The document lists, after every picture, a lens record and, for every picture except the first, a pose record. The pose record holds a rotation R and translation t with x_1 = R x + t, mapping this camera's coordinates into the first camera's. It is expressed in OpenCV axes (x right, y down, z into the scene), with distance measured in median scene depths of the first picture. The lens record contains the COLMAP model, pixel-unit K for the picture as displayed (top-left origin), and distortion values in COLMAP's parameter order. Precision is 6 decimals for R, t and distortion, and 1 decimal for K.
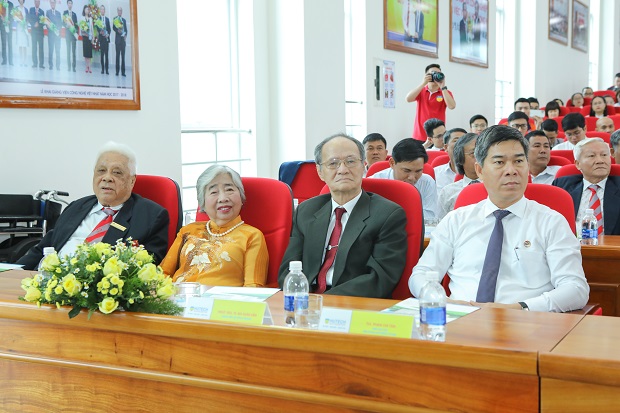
lens RADIAL K [[898.8, 0, 310.0], [0, 898.8, 206.5], [0, 0, 1]] dist [0.051579, 0.003968]
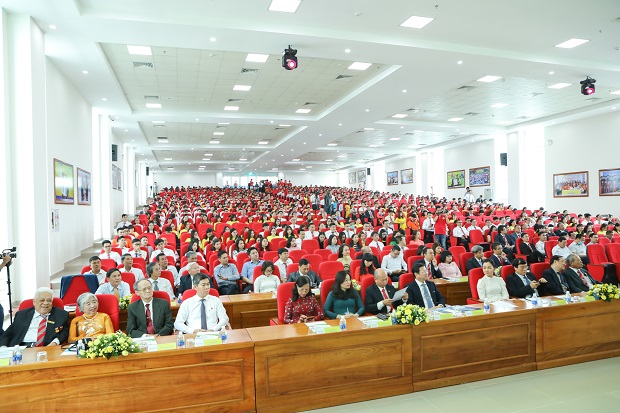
lens RADIAL K [[442.9, 0, 310.0], [0, 442.9, 206.5], [0, 0, 1]] dist [-0.038942, -0.000619]
pose [[0.730309, -0.005206, 0.683097, -0.613394], [0.070817, 0.995160, -0.068128, -0.197448], [-0.679436, 0.098130, 0.727143, -0.494585]]
